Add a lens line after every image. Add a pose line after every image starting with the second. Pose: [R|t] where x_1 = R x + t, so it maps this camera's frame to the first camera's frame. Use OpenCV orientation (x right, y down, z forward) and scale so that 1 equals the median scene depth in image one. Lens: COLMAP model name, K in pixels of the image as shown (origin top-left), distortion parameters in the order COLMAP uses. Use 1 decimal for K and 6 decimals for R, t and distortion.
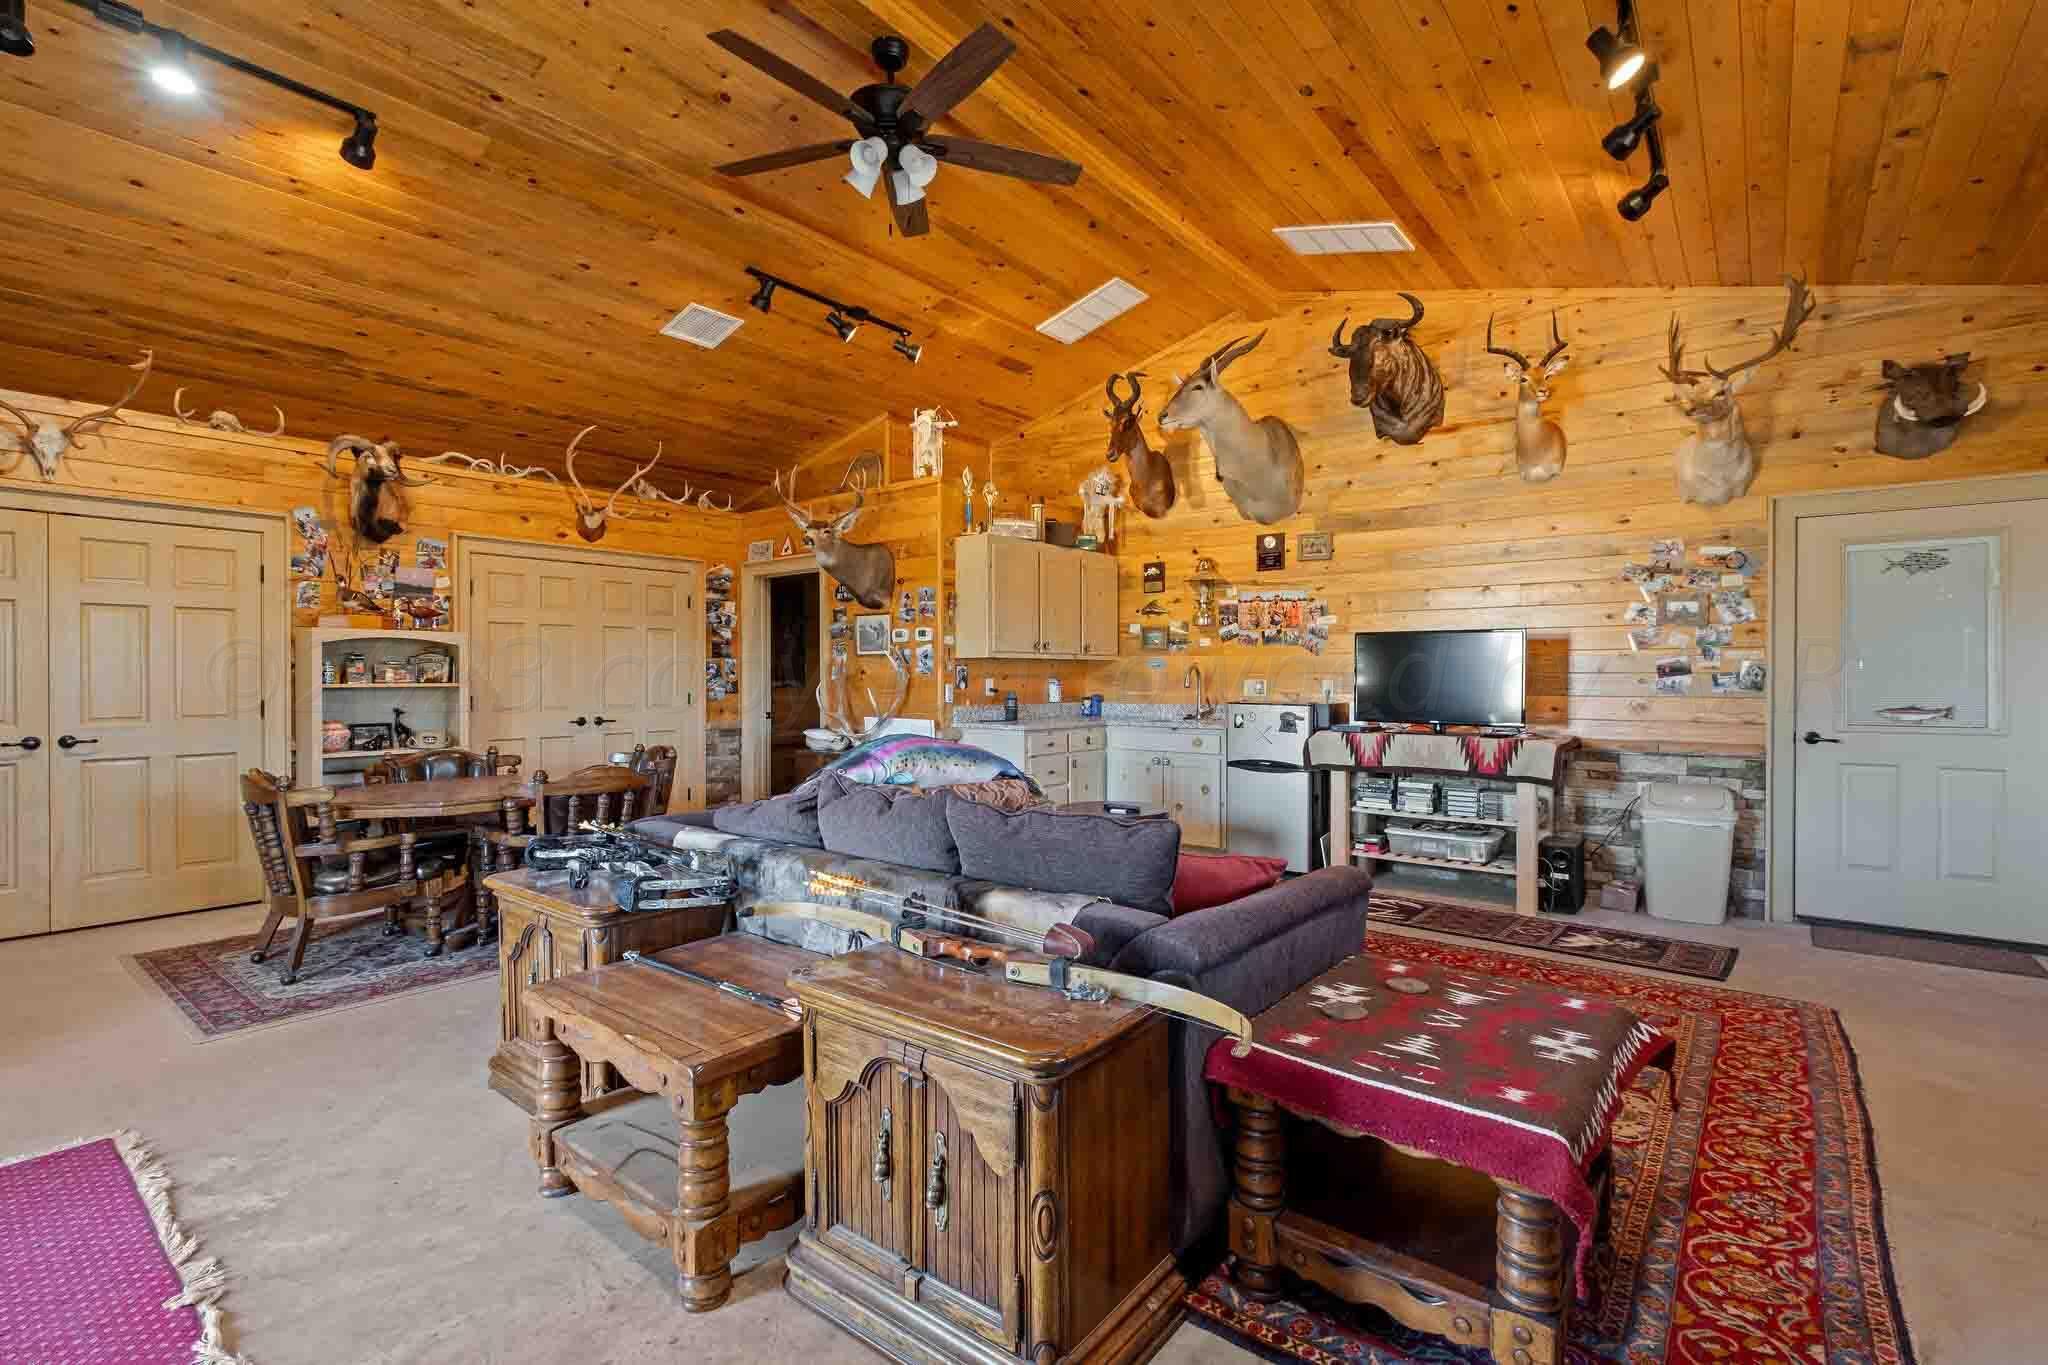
lens RADIAL K [[925.0, 0, 1024.0], [0, 925.0, 682.5], [0, 0, 1]] dist [0.006899, -0.000395]
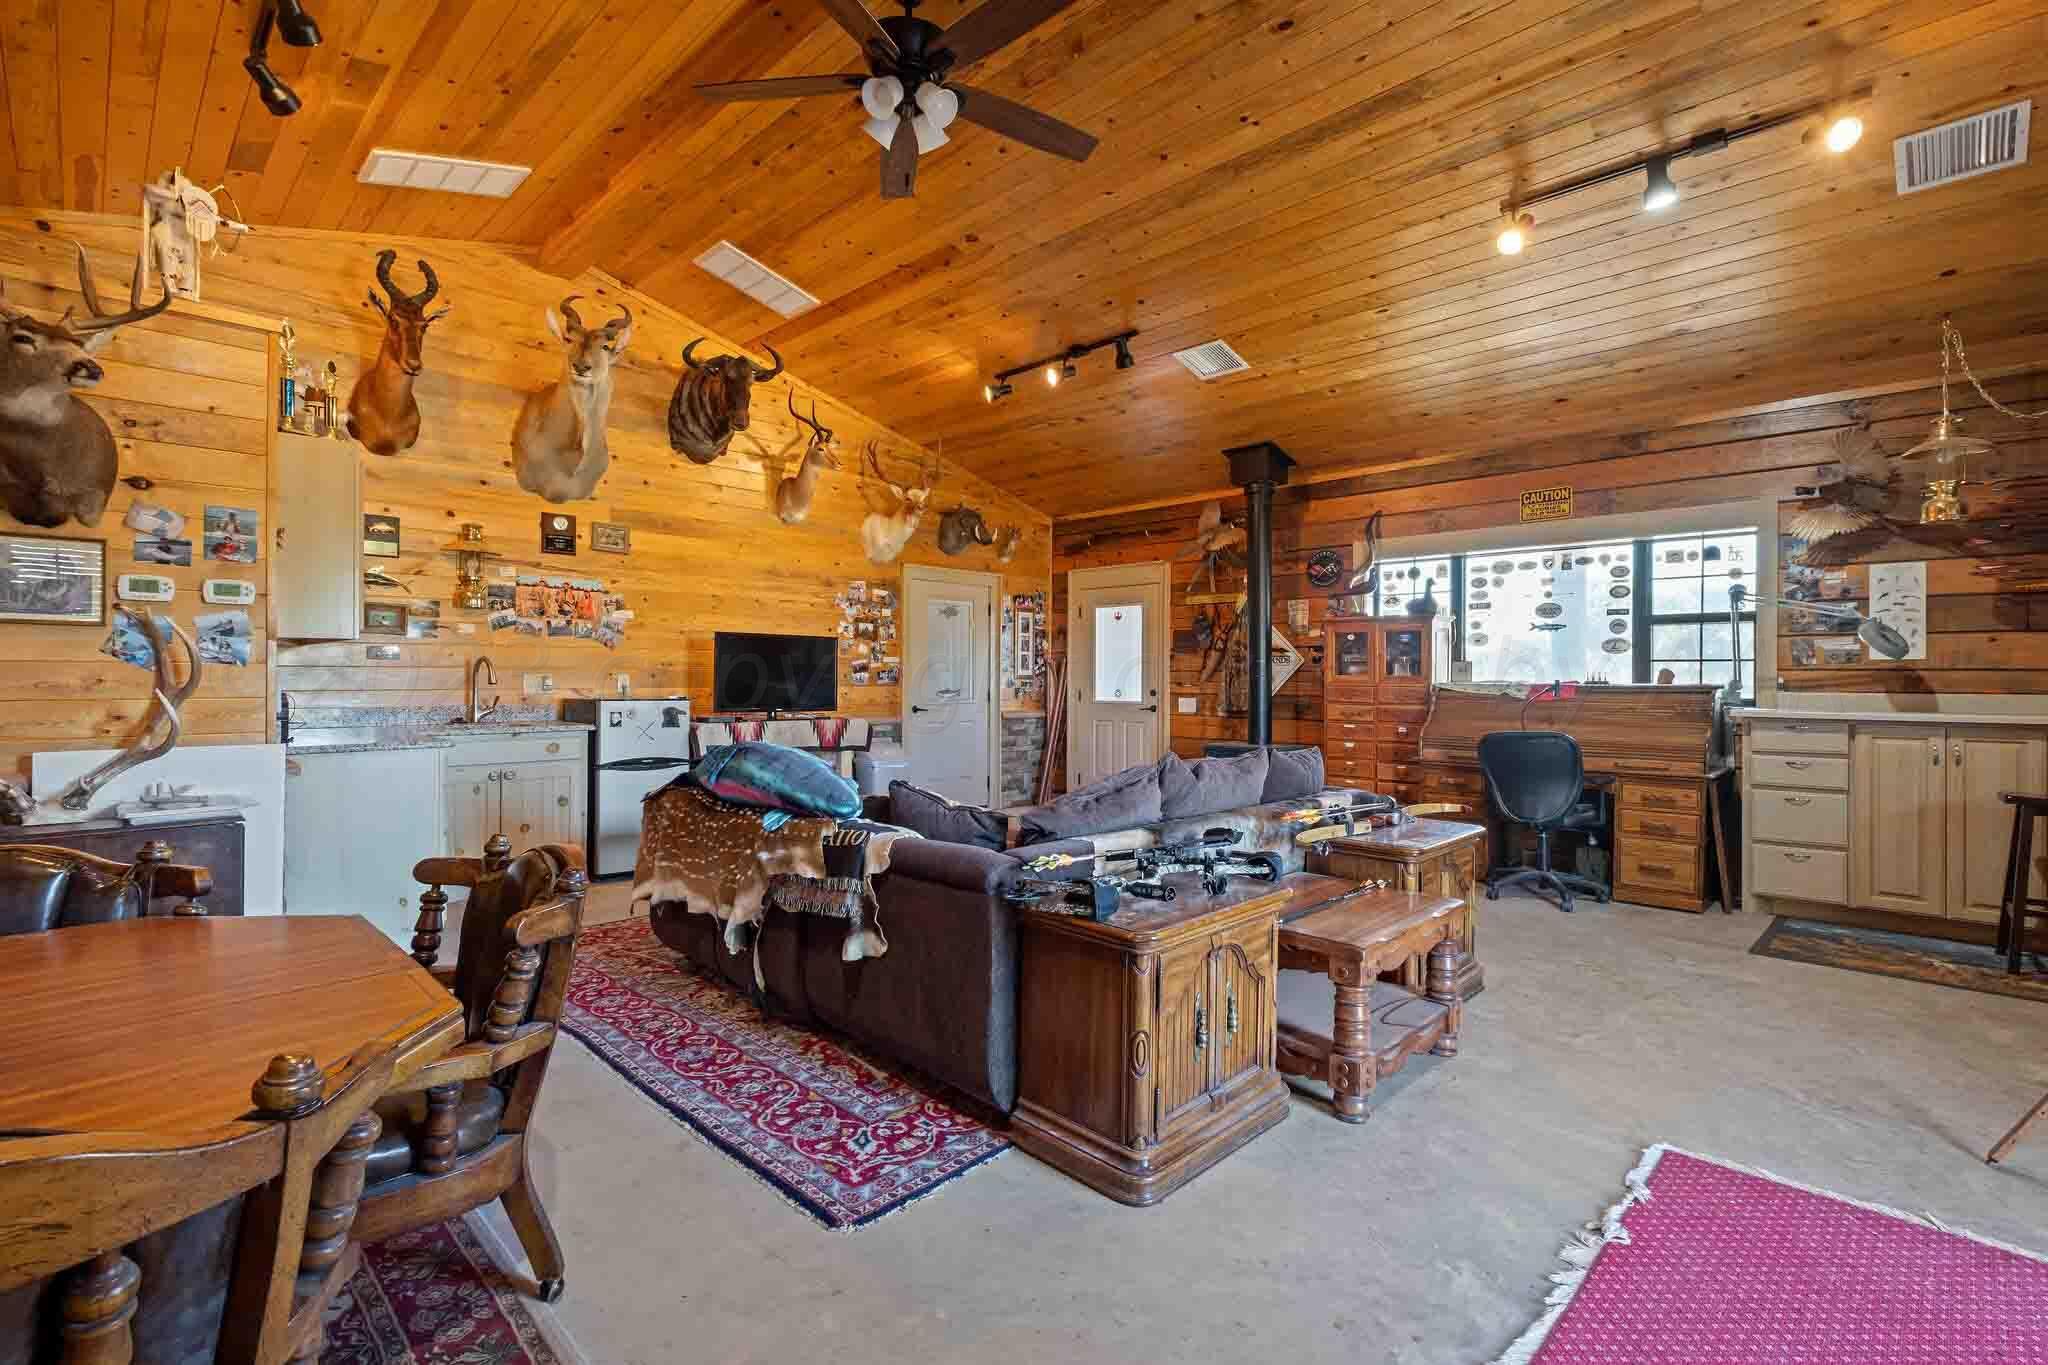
lens RADIAL K [[925.0, 0, 1024.0], [0, 925.0, 682.5], [0, 0, 1]] dist [0.006899, -0.000395]
pose [[0.102329, -0.007245, 0.994724, -0.676403], [0.002790, 0.999972, 0.006996, -0.000619], [-0.994747, 0.002059, 0.102346, 0.518696]]
